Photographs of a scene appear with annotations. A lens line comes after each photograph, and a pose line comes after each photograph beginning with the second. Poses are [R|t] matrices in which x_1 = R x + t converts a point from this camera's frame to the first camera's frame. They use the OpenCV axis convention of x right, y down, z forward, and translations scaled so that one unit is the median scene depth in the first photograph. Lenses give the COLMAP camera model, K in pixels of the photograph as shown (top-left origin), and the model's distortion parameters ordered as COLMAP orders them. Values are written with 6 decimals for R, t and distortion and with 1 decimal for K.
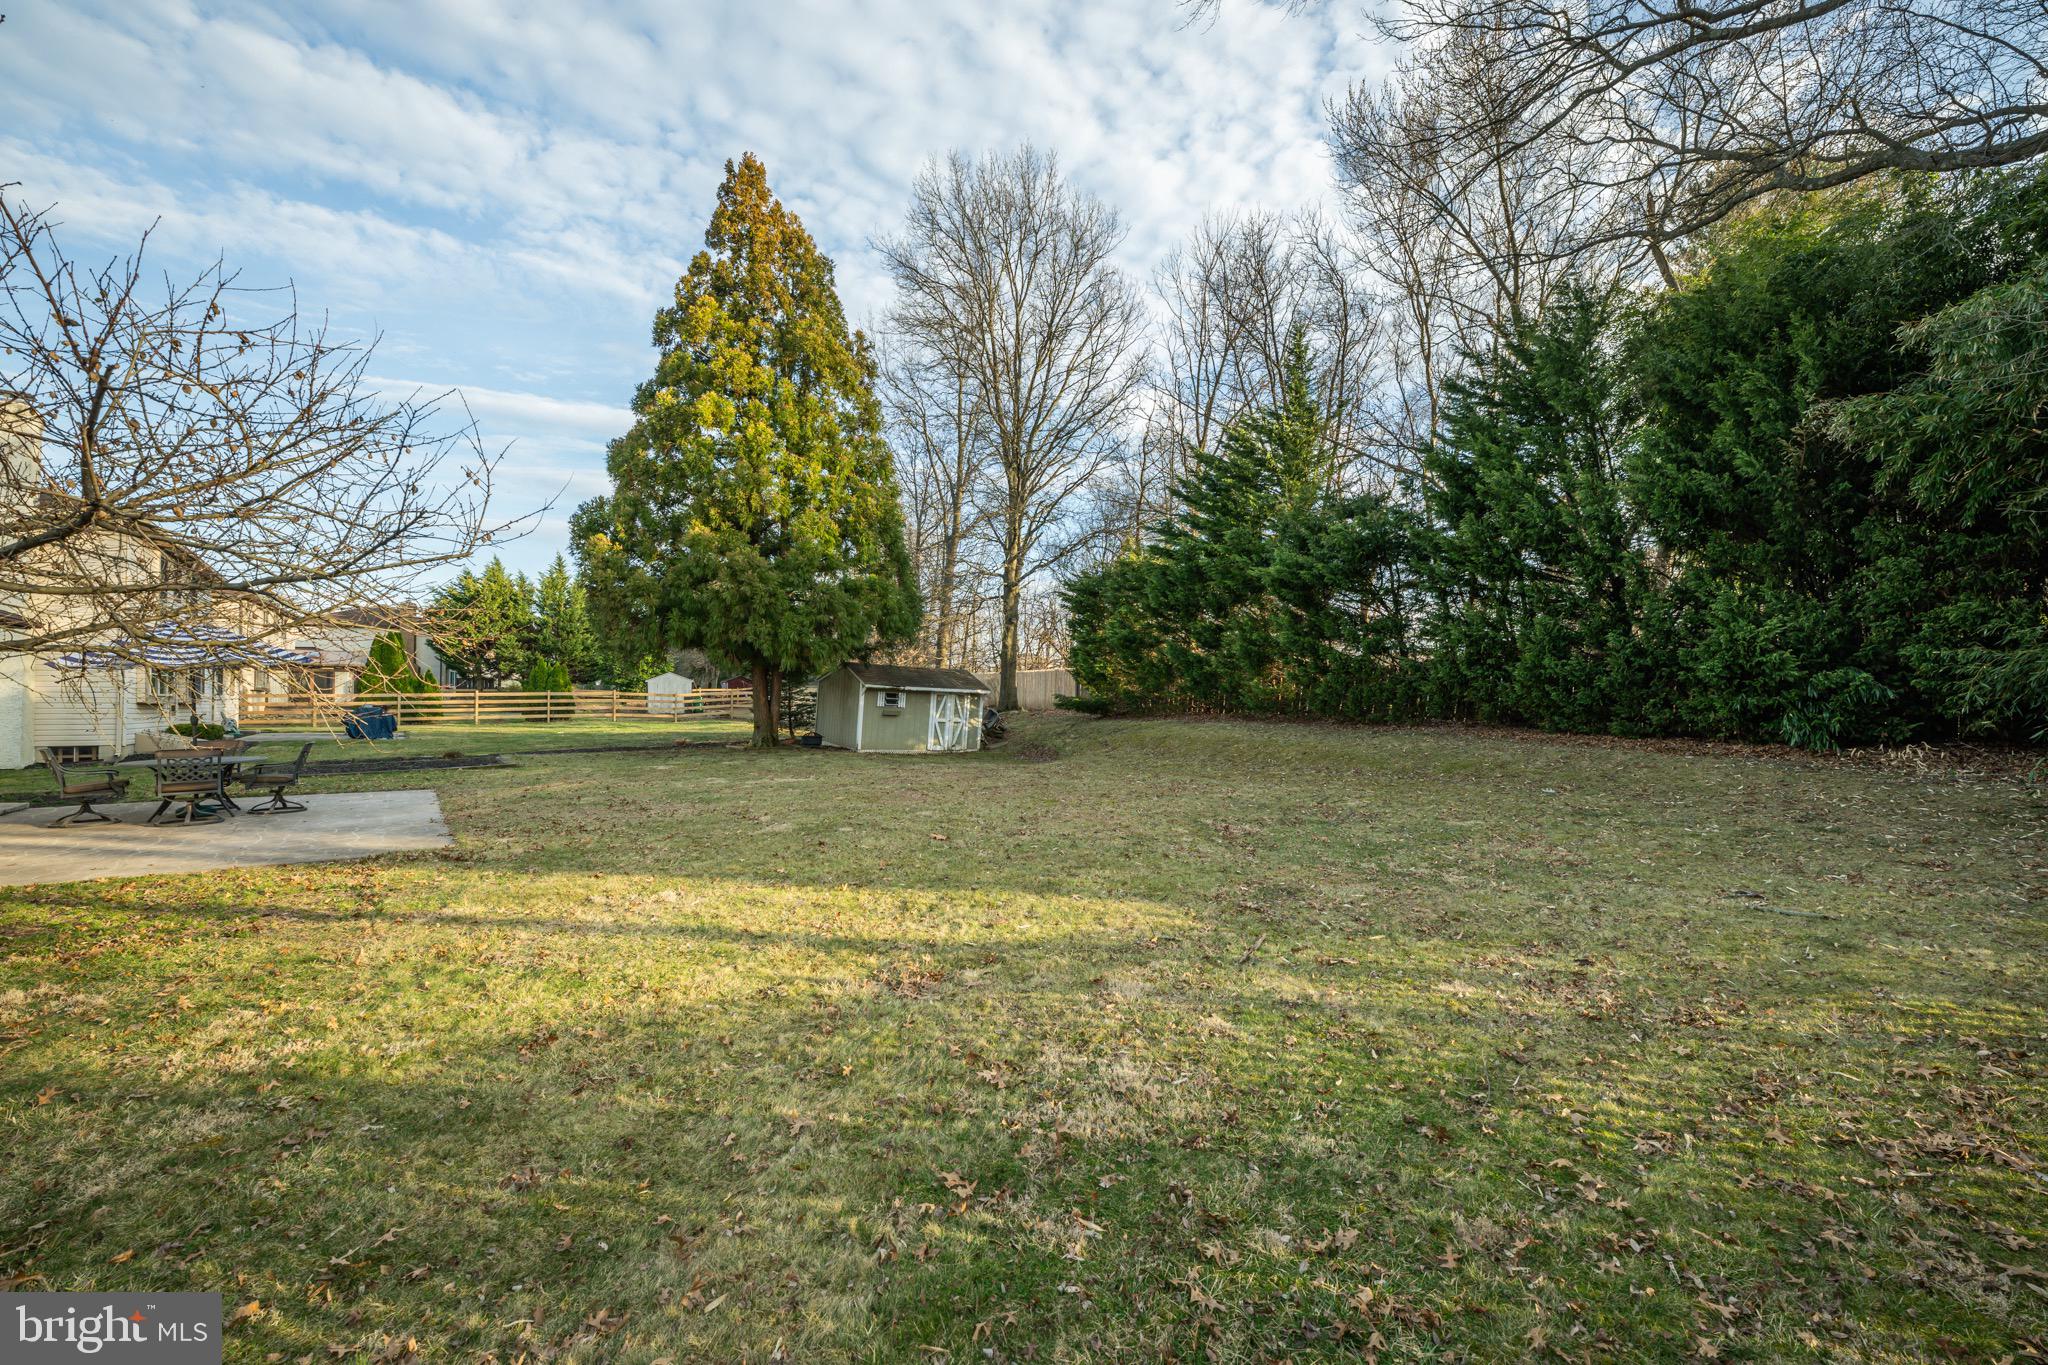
lens RADIAL K [[811.4, 0, 1022.5], [0, 811.4, 697.5], [0, 0, 1]] dist [0.001800, 0.000097]
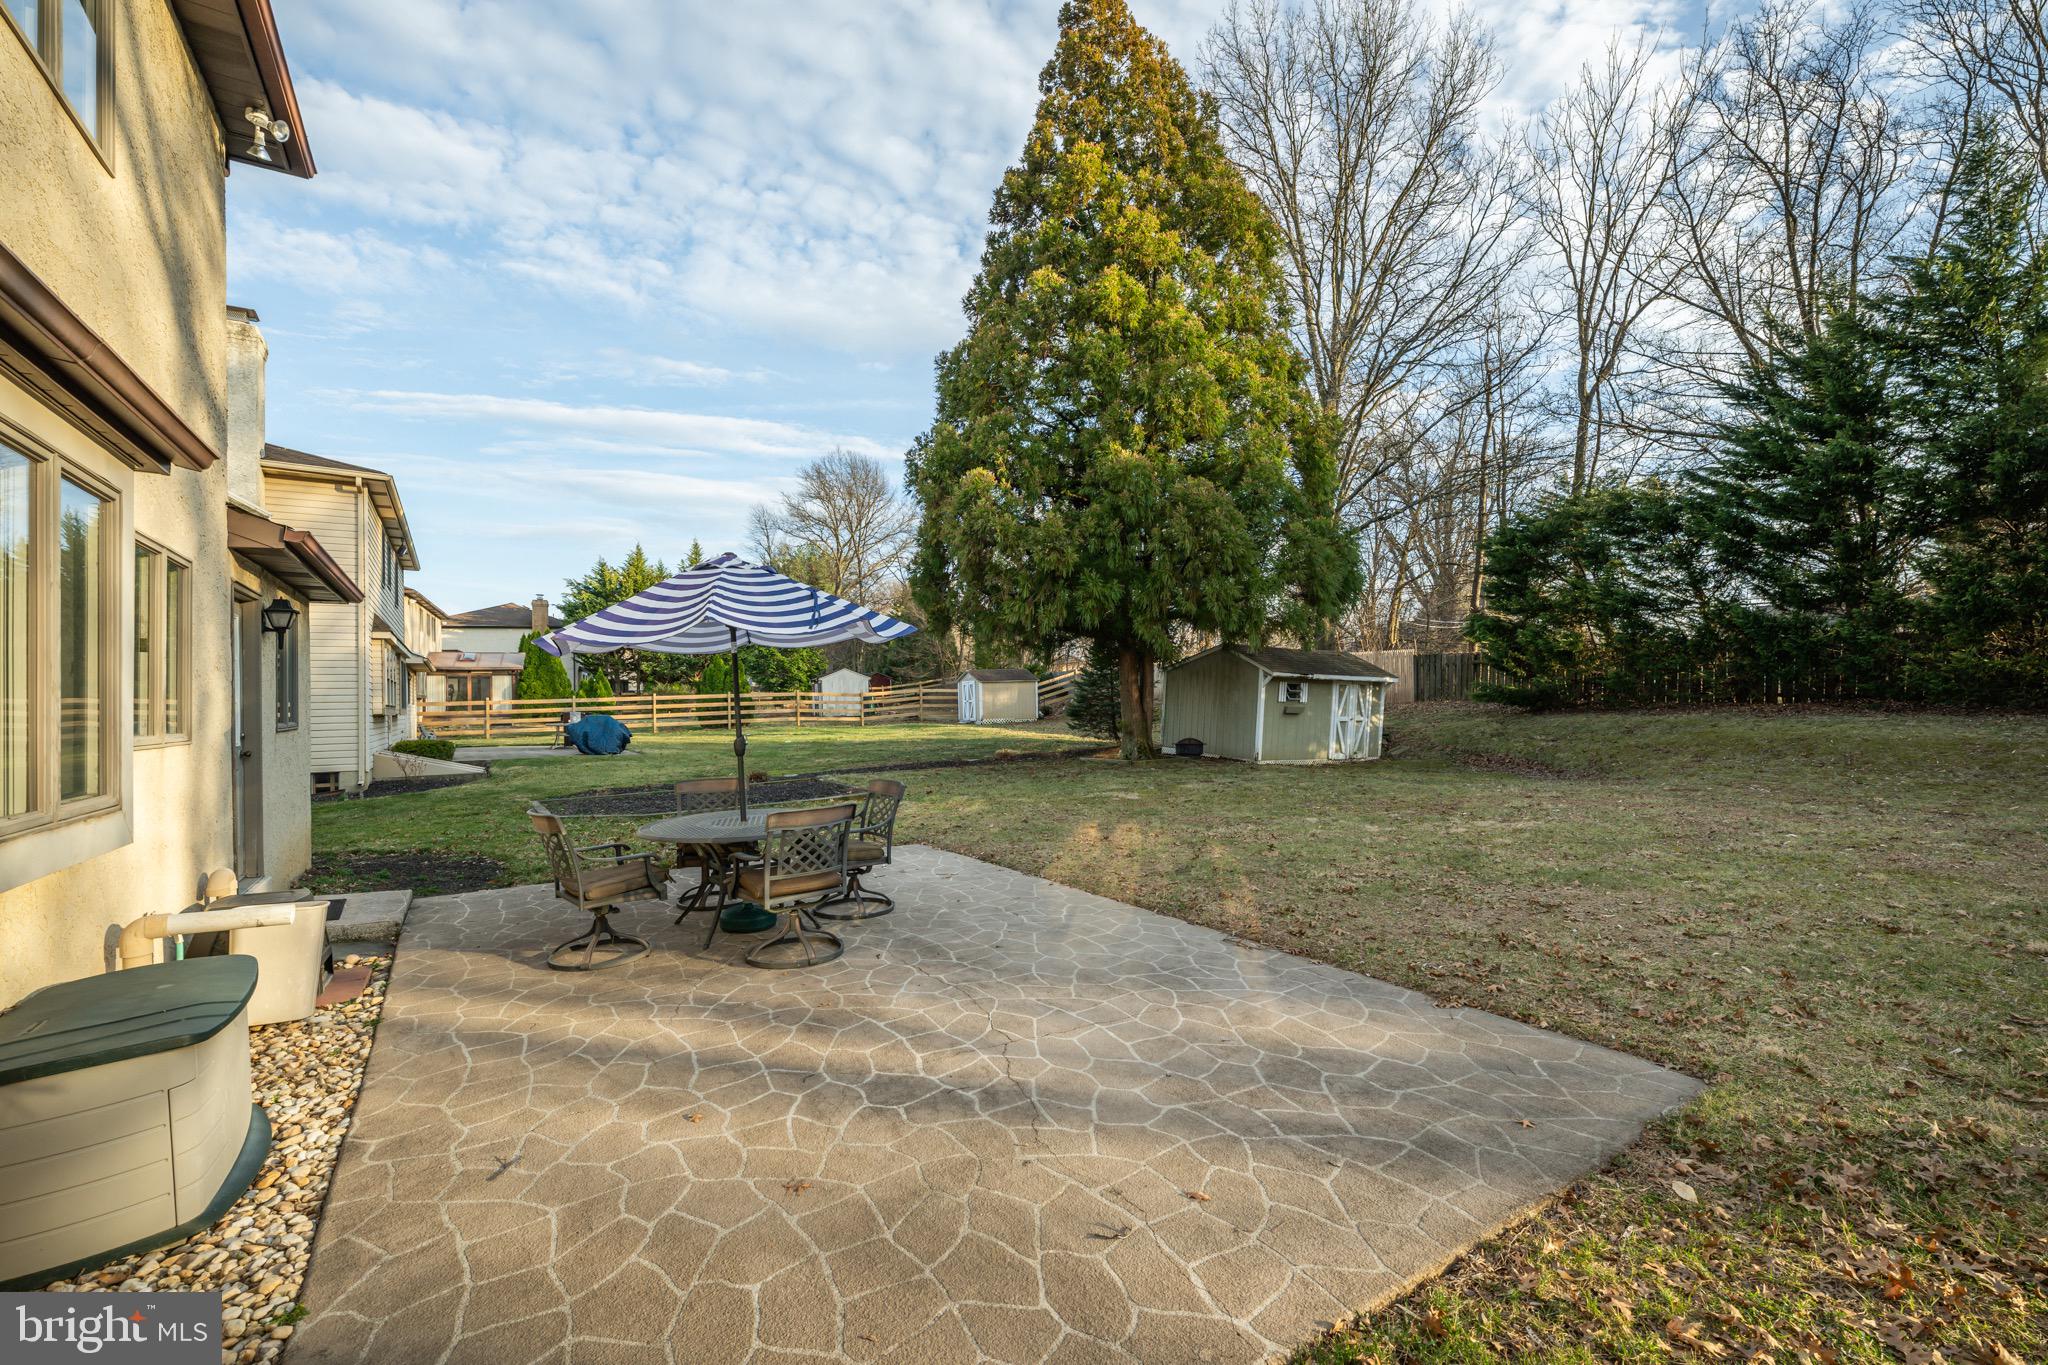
lens RADIAL K [[860.0, 0, 1021.8], [0, 860.0, 696.9], [0, 0, 1]] dist [-0.000603, -0.000034]
pose [[0.996291, -0.021102, -0.083420, -0.316563], [0.021616, 0.999752, 0.005267, -0.002351], [0.083288, -0.007051, 0.996501, 0.185032]]
